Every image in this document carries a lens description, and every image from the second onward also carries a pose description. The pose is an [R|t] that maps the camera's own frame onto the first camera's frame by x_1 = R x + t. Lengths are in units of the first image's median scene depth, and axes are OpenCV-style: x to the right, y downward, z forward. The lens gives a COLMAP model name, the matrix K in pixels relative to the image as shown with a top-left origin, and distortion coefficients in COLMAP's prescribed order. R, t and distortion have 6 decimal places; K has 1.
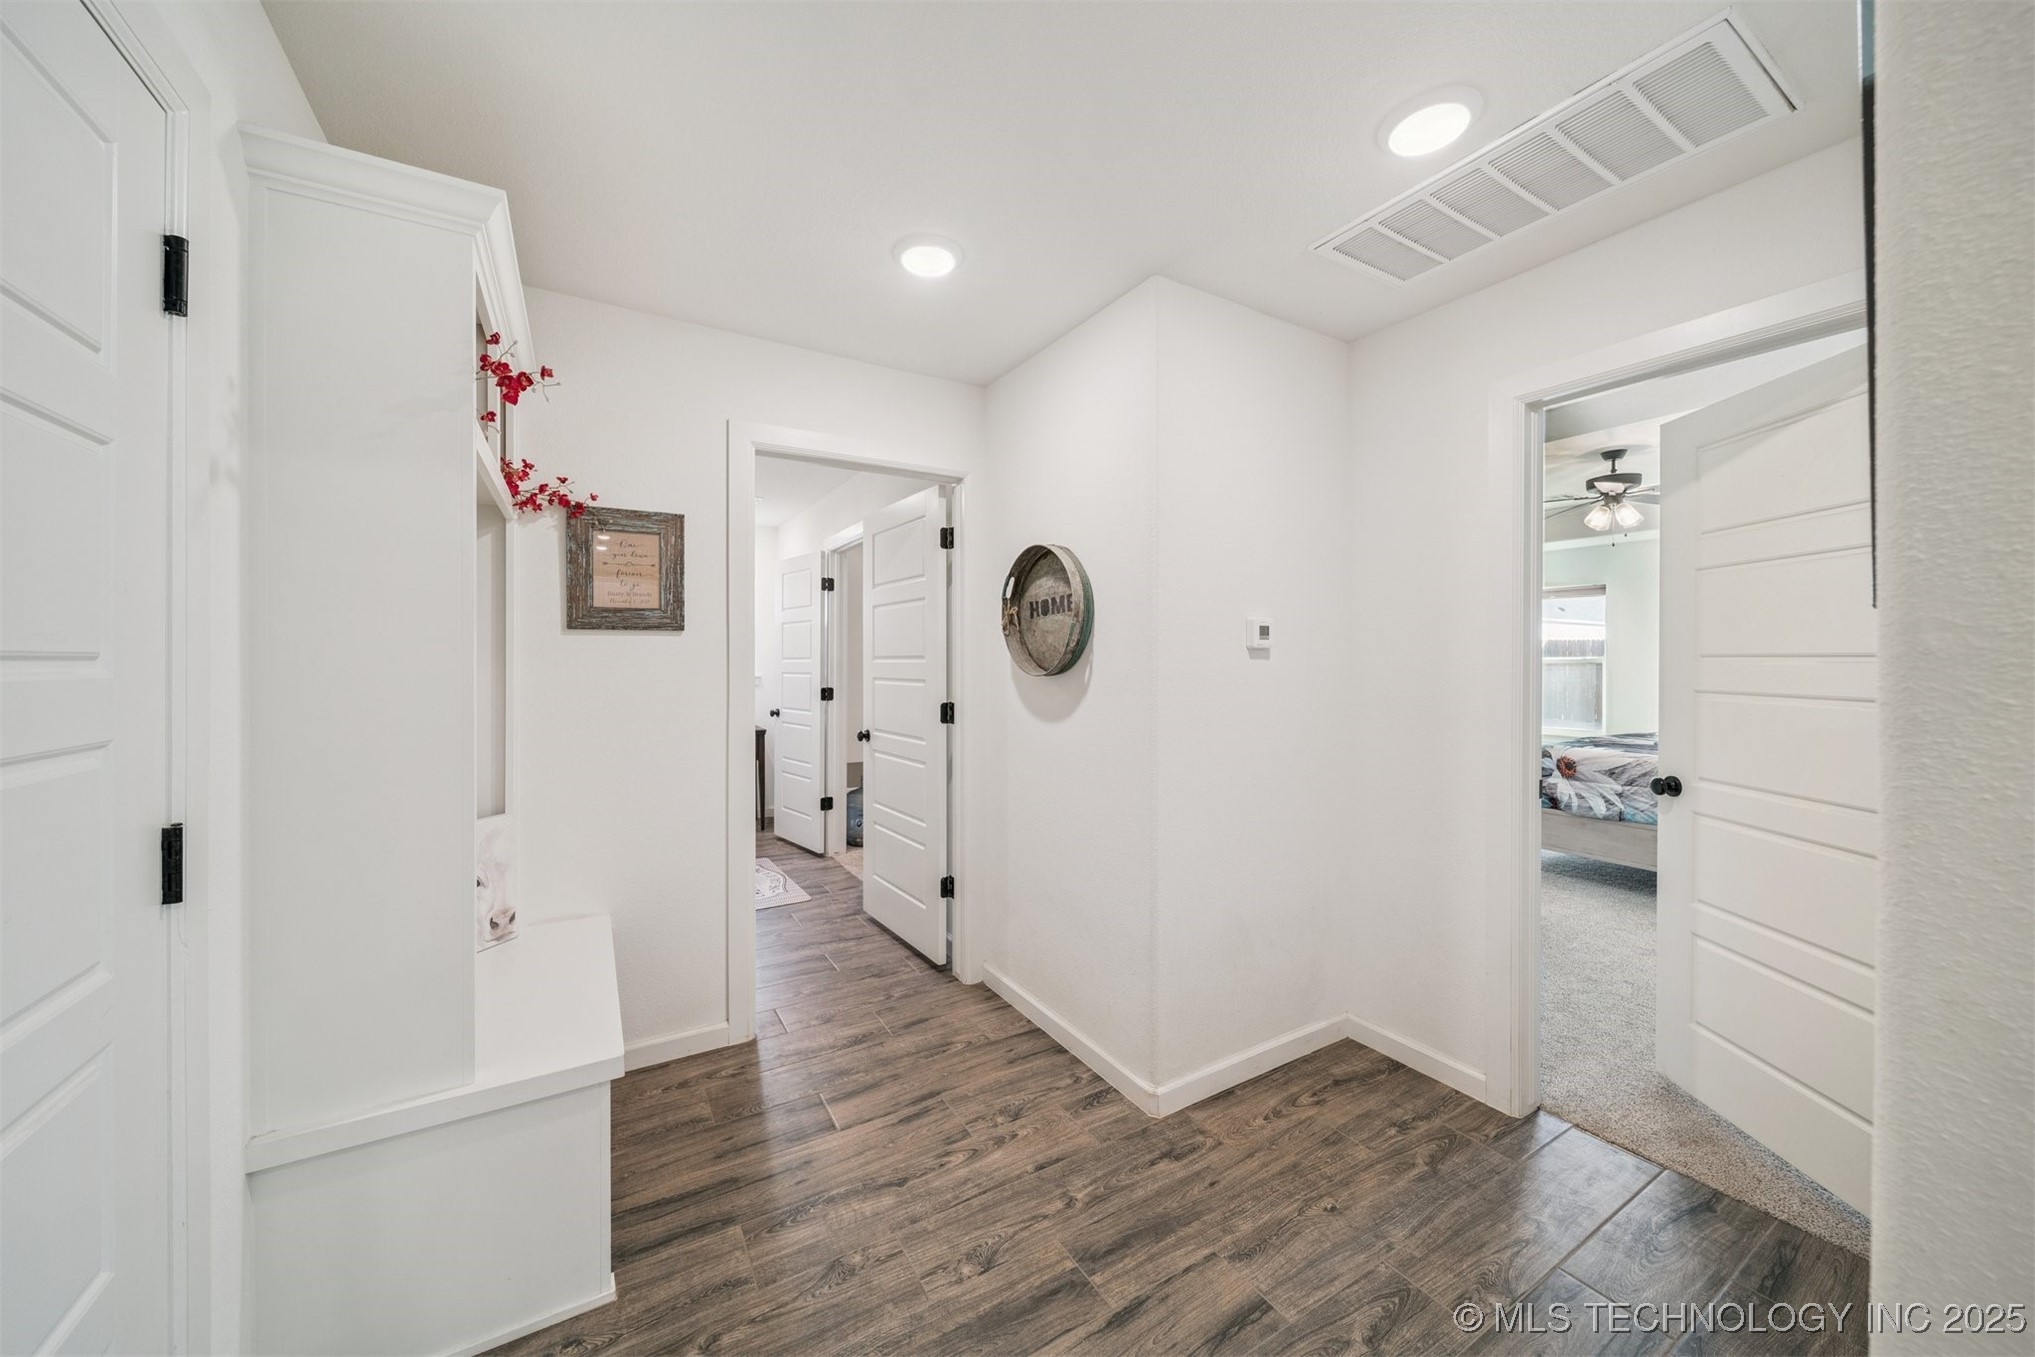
lens RADIAL K [[715.0, 0, 1002.2], [0, 715.0, 665.8], [0, 0, 1]] dist [0.000777, -0.001500]
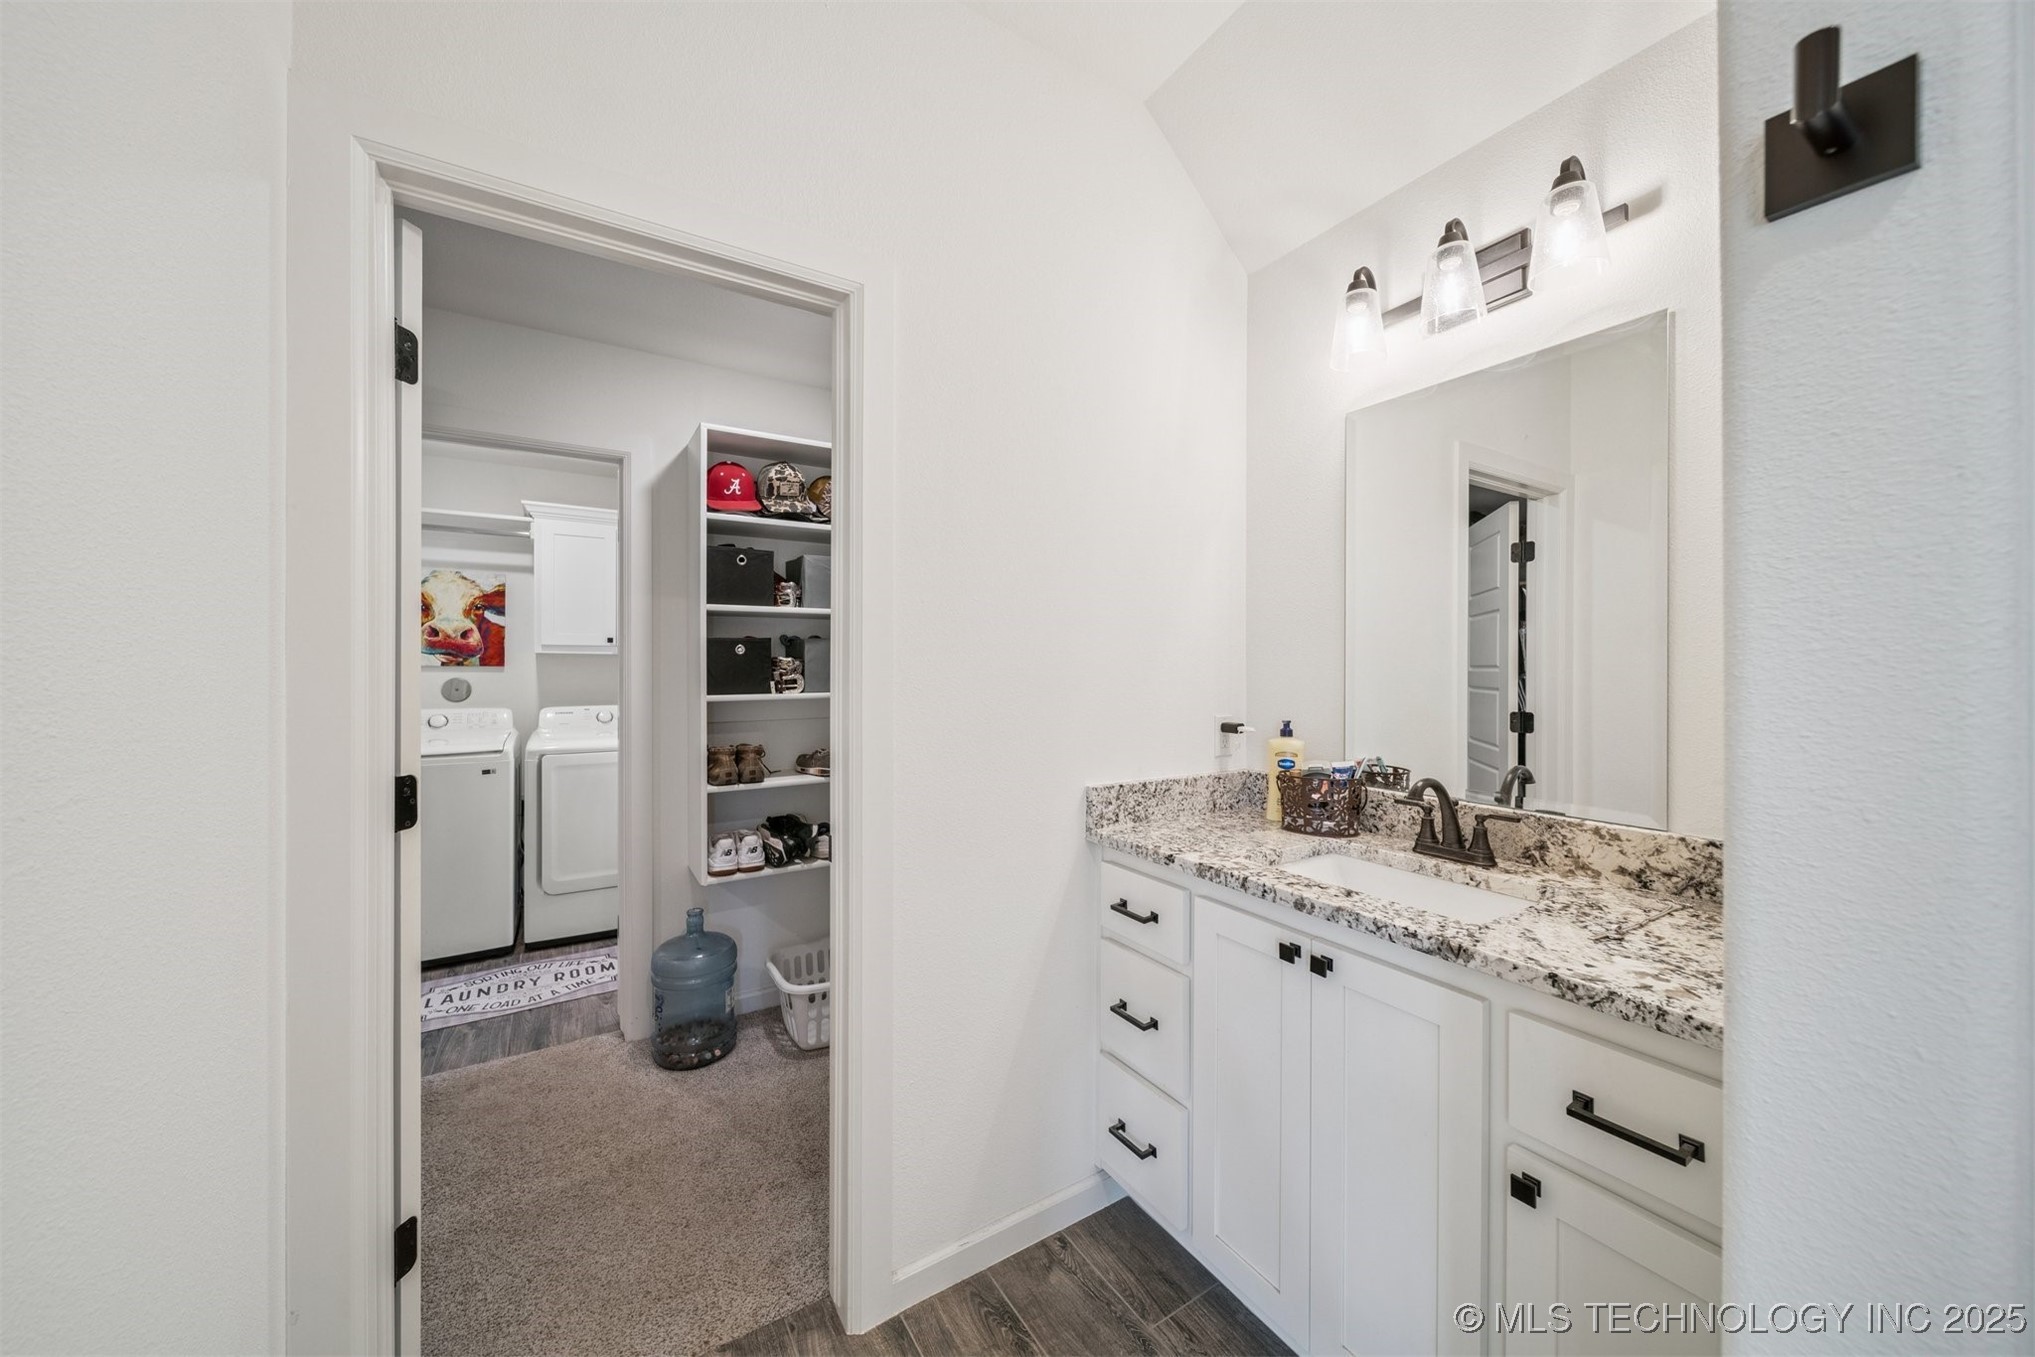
lens RADIAL K [[715.0, 0, 1022.8], [0, 715.0, 662.0], [0, 0, 1]] dist [0.000777, -0.001500]
pose [[0.014833, -0.003656, -0.999883, 0.679636], [-0.005790, 0.999976, -0.003742, -0.033456], [0.999873, 0.005845, 0.014811, 2.837247]]
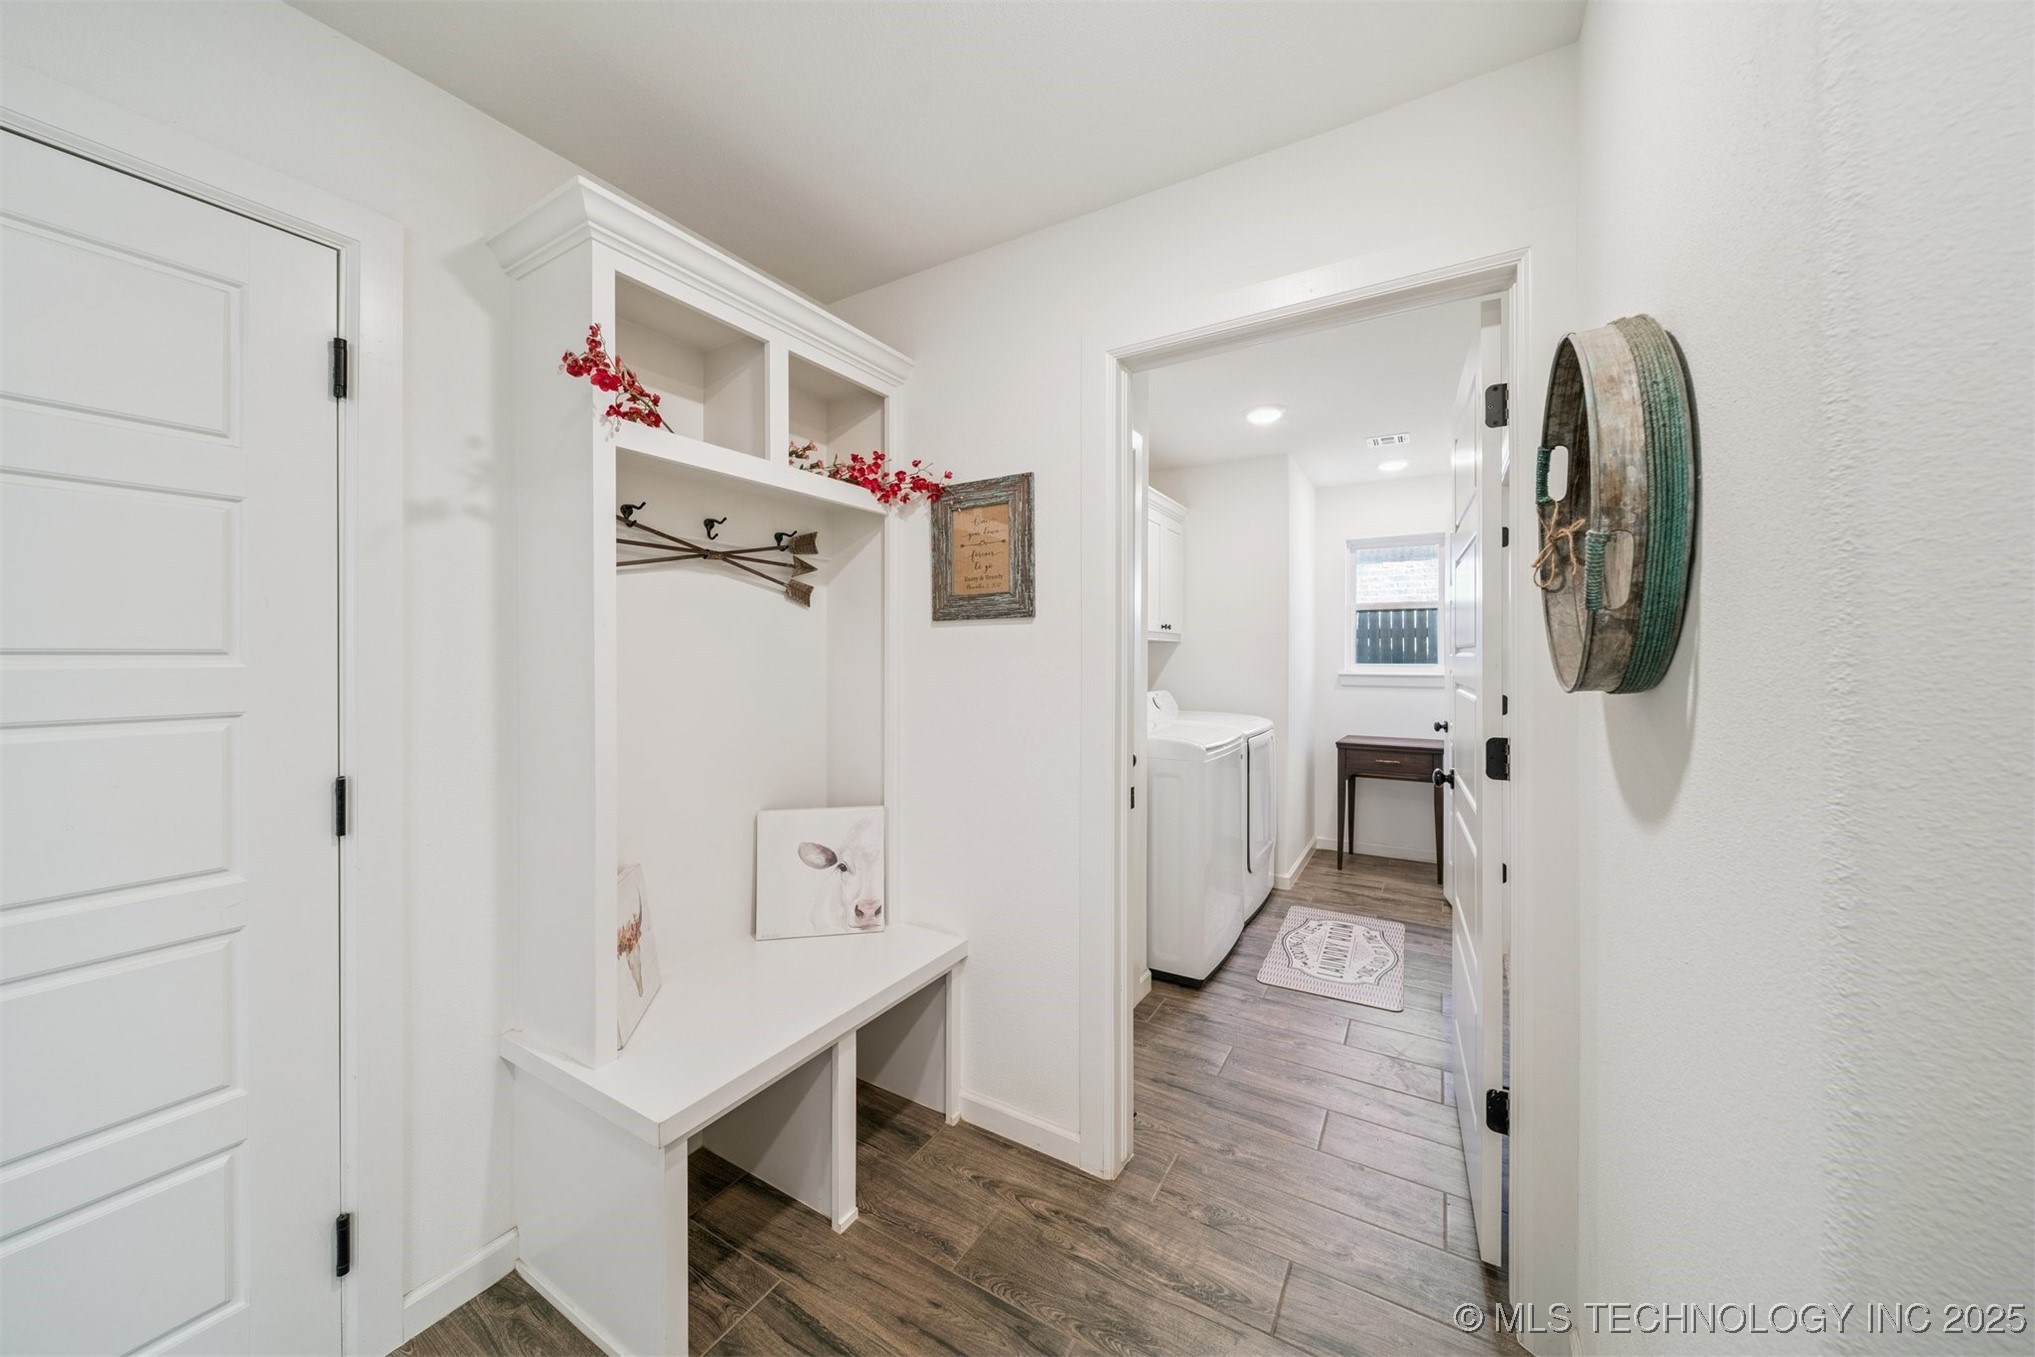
lens RADIAL K [[715.0, 0, 1027.4], [0, 715.0, 657.4], [0, 0, 1]] dist [0.000777, -0.001500]
pose [[0.473861, 0.001332, -0.880599, 0.272095], [-0.004397, 0.999990, -0.000853, -0.003099], [0.880589, 0.004277, 0.473862, 0.647360]]
